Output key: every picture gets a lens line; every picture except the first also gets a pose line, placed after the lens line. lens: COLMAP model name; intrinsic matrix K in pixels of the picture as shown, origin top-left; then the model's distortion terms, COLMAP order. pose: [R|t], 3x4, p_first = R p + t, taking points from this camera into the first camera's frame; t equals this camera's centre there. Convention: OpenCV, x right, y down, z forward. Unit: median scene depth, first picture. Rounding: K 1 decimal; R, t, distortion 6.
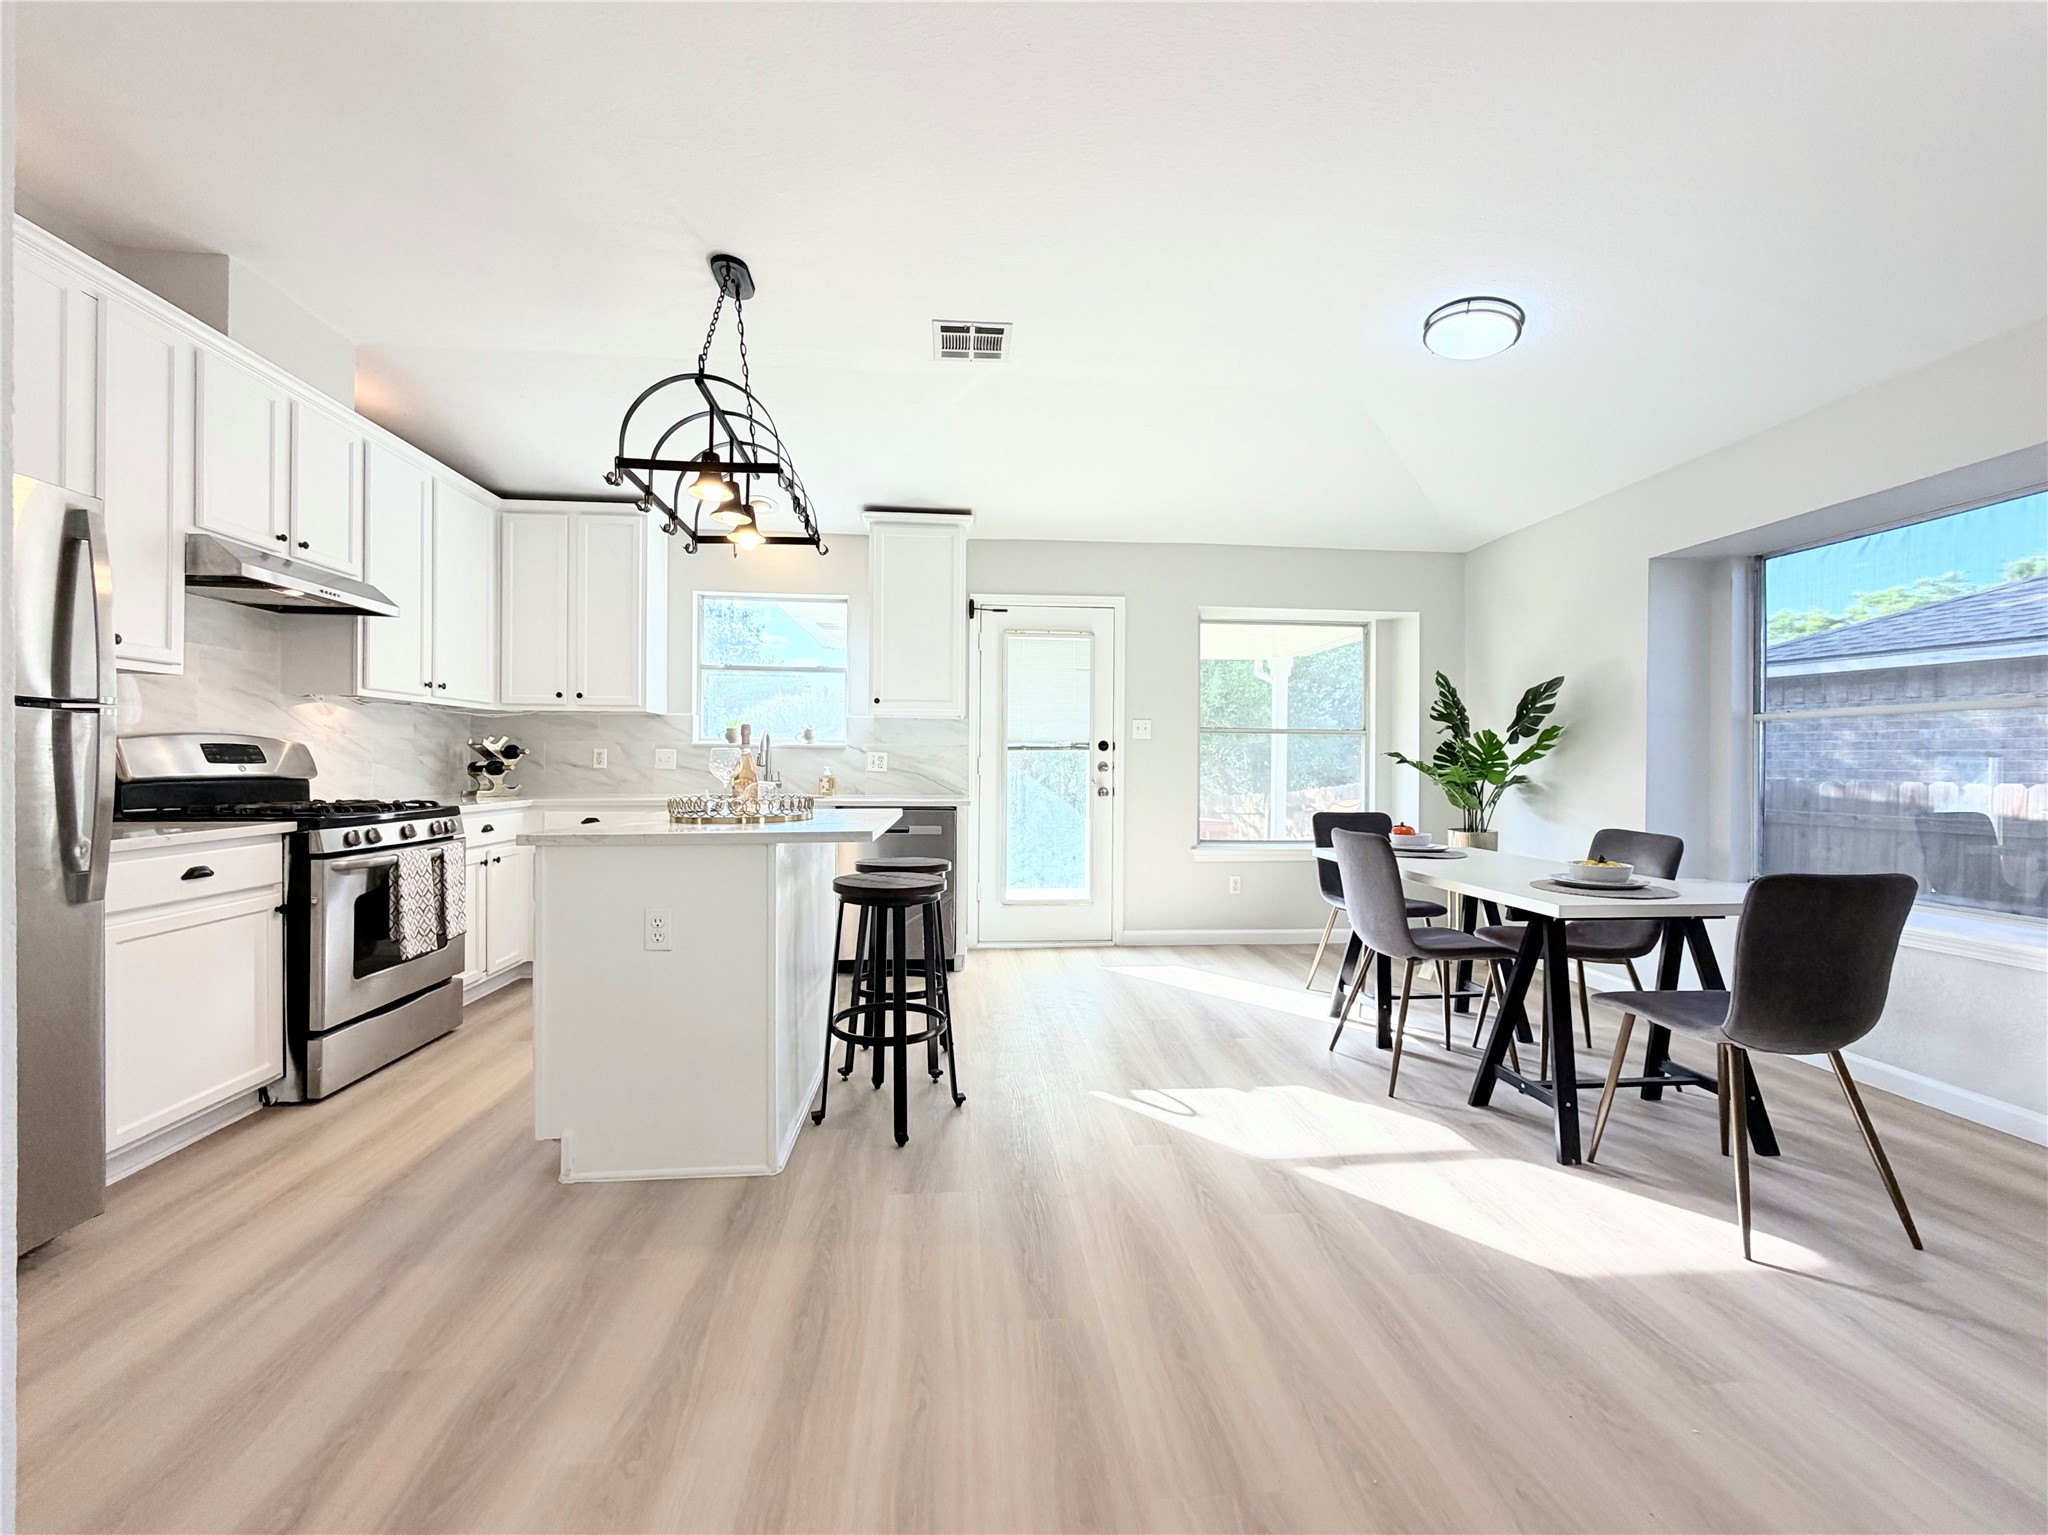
lens RADIAL K [[826.0, 0, 1022.4], [0, 826.0, 766.4], [0, 0, 1]] dist [-0.000593, -0.000121]
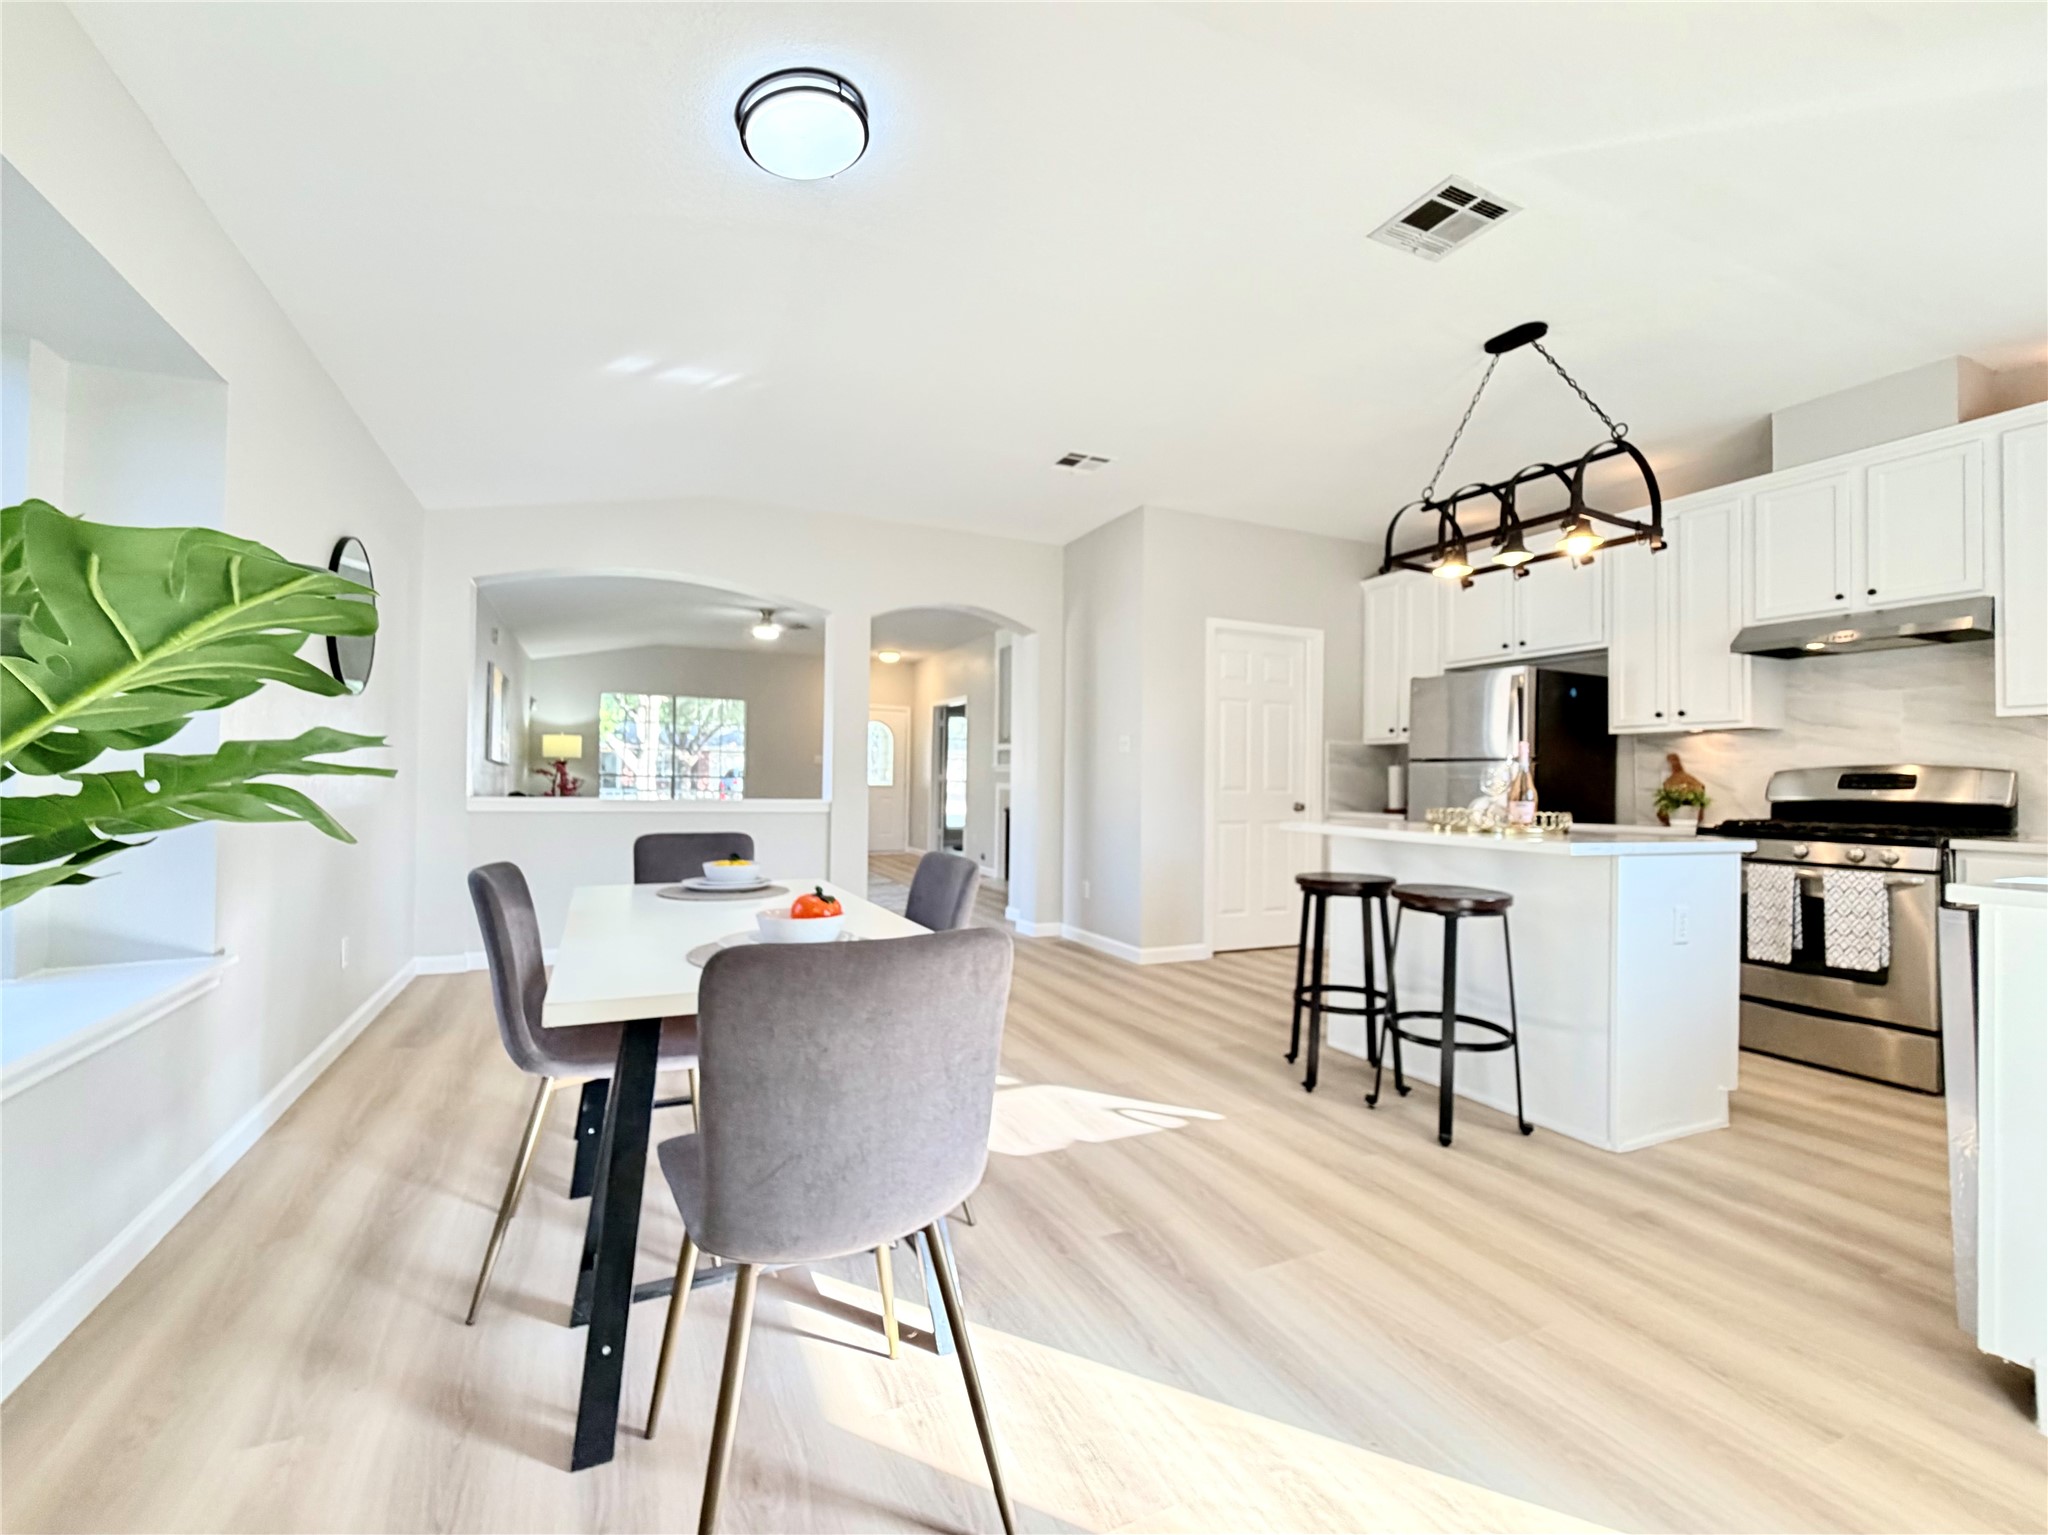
lens RADIAL K [[872.3, 0, 999.4], [0, 872.3, 767.4], [0, 0, 1]] dist [-0.000148, 0.000021]
pose [[-0.945592, -0.024934, -0.324397, 0.608672], [-0.021322, 0.999665, -0.014684, 0.008806], [0.324655, -0.006968, -0.945807, 1.723098]]
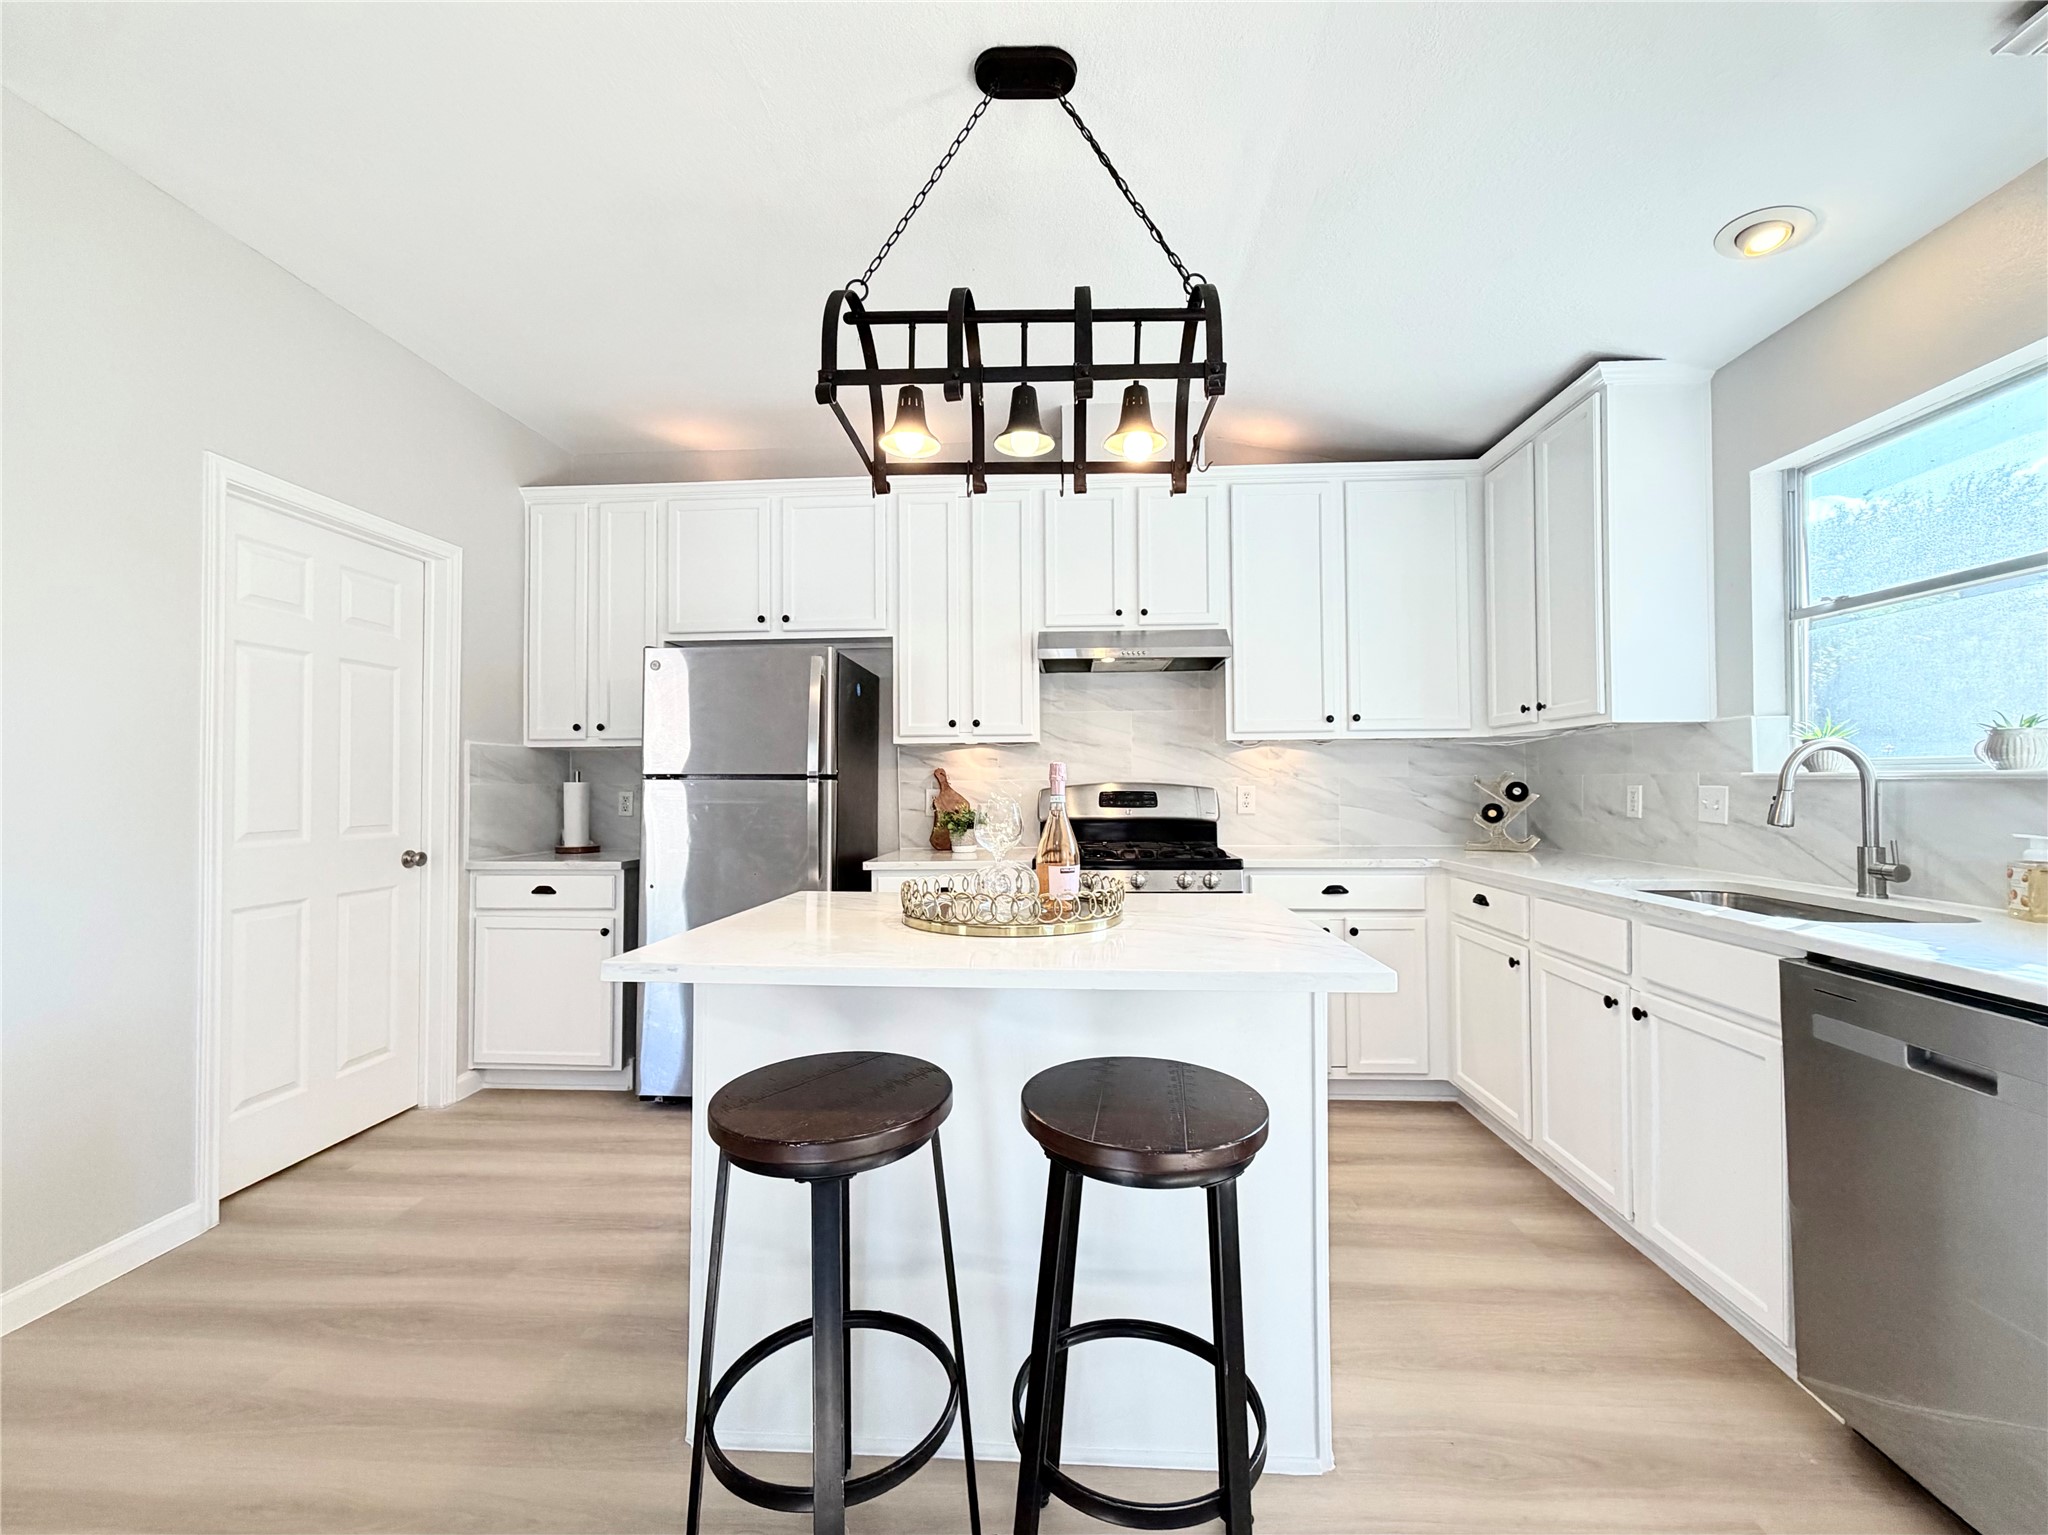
lens RADIAL K [[834.3, 0, 1033.9], [0, 834.3, 765.4], [0, 0, 1]] dist [-0.001673, -0.000183]
pose [[-0.142935, -0.027608, -0.989347, 0.257136], [0.000995, 0.999606, -0.028038, -0.030320], [0.989732, -0.004992, -0.142851, 1.011538]]
